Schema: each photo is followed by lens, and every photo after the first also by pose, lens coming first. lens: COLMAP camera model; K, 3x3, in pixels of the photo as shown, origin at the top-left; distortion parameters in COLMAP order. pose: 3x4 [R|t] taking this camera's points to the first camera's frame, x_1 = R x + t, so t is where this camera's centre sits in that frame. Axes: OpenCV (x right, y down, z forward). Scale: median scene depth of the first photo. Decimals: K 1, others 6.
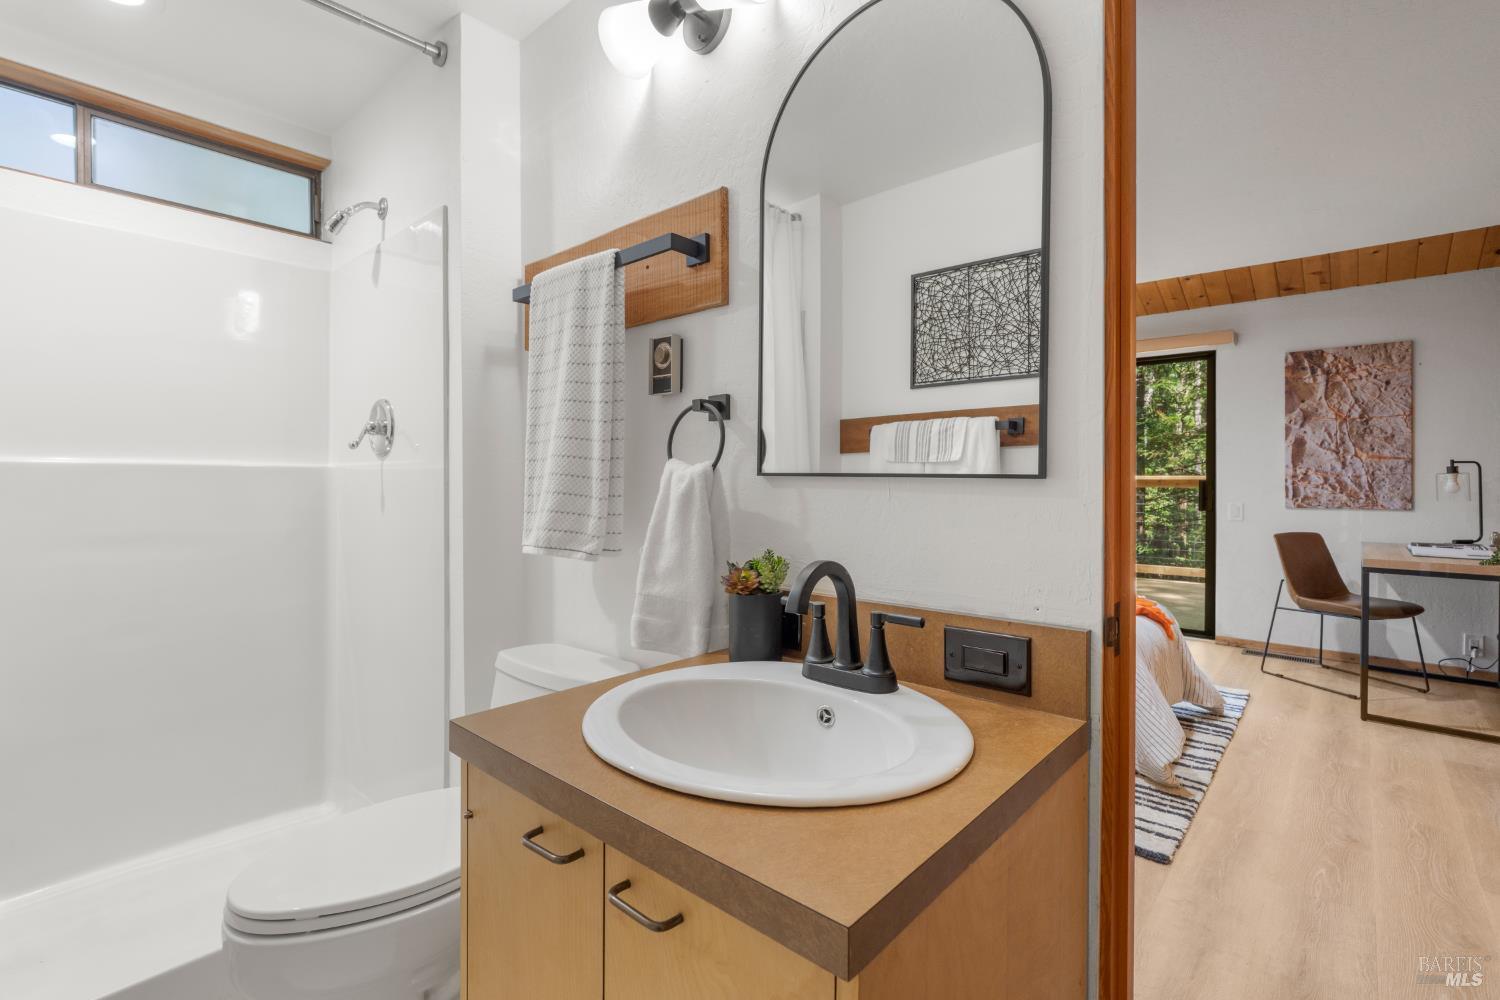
lens RADIAL K [[688.1, 0, 813.0], [0, 688.1, 482.4], [0, 0, 1]] dist [-0.003040, 0.000321]
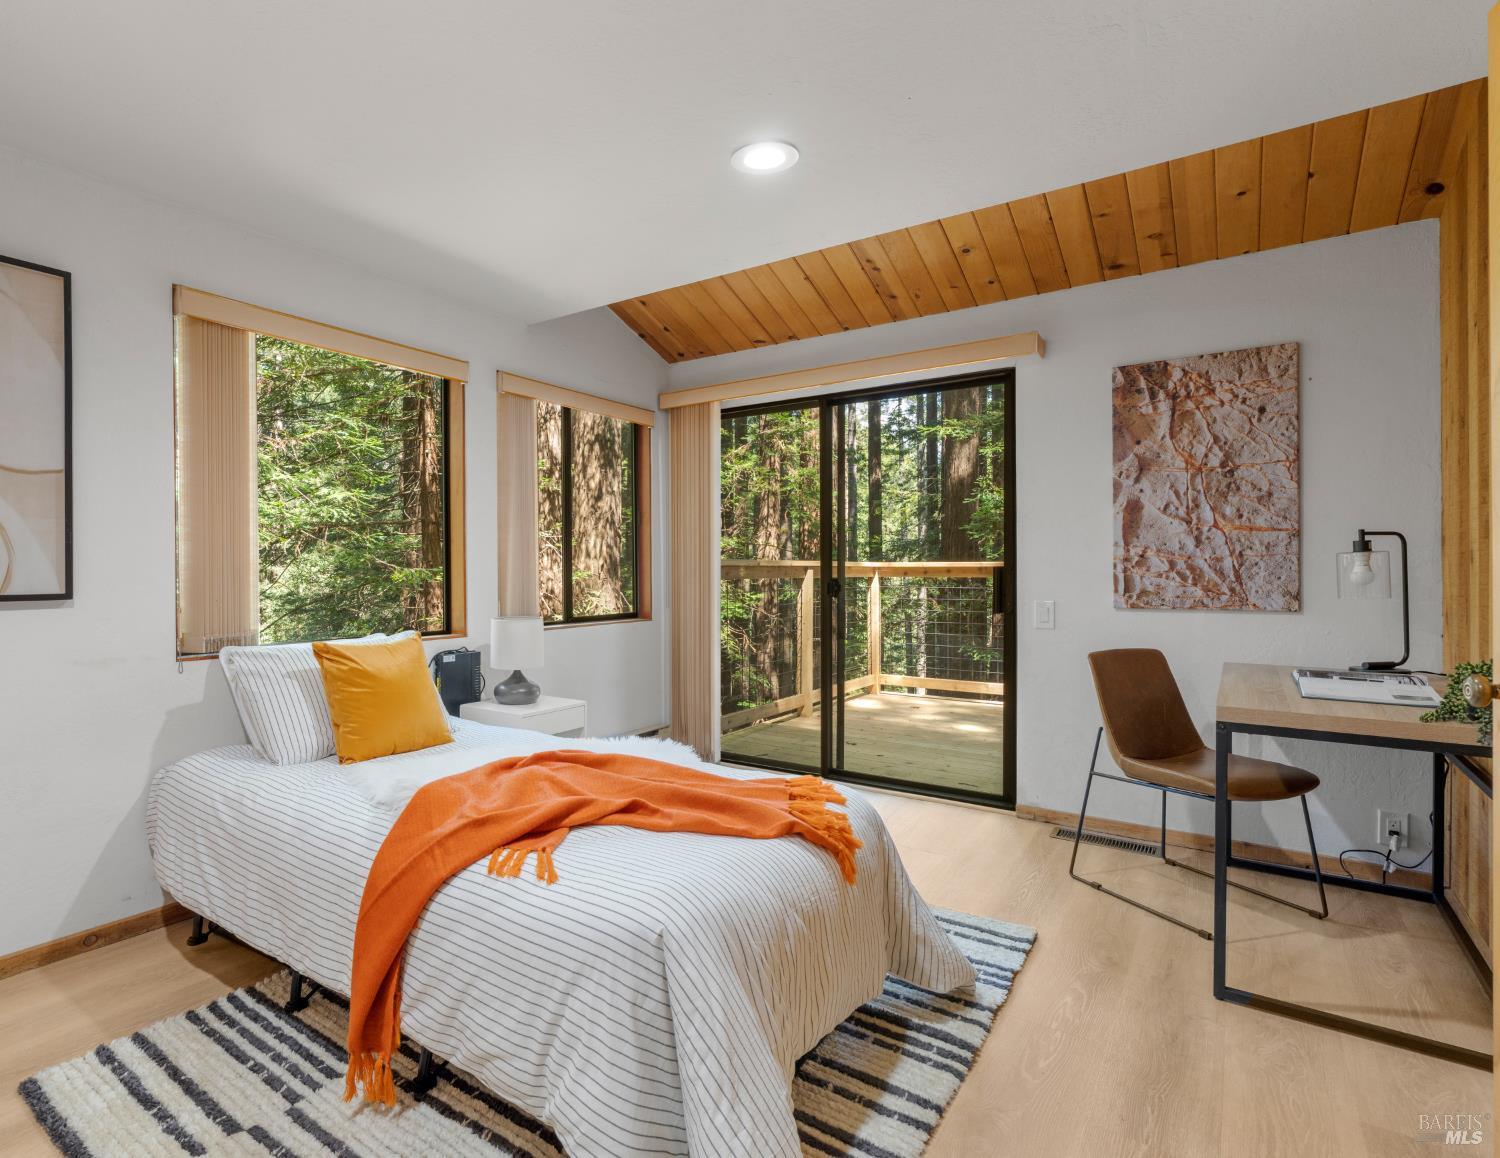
lens RADIAL K [[749.1, 0, 736.3], [0, 749.1, 575.7], [0, 0, 1]] dist [-0.008396, 0.002571]
pose [[0.997237, -0.005826, 0.074051, 0.299887], [0.005618, 0.999980, 0.003018, 0.002258], [-0.074067, -0.002594, 0.997250, 0.347427]]
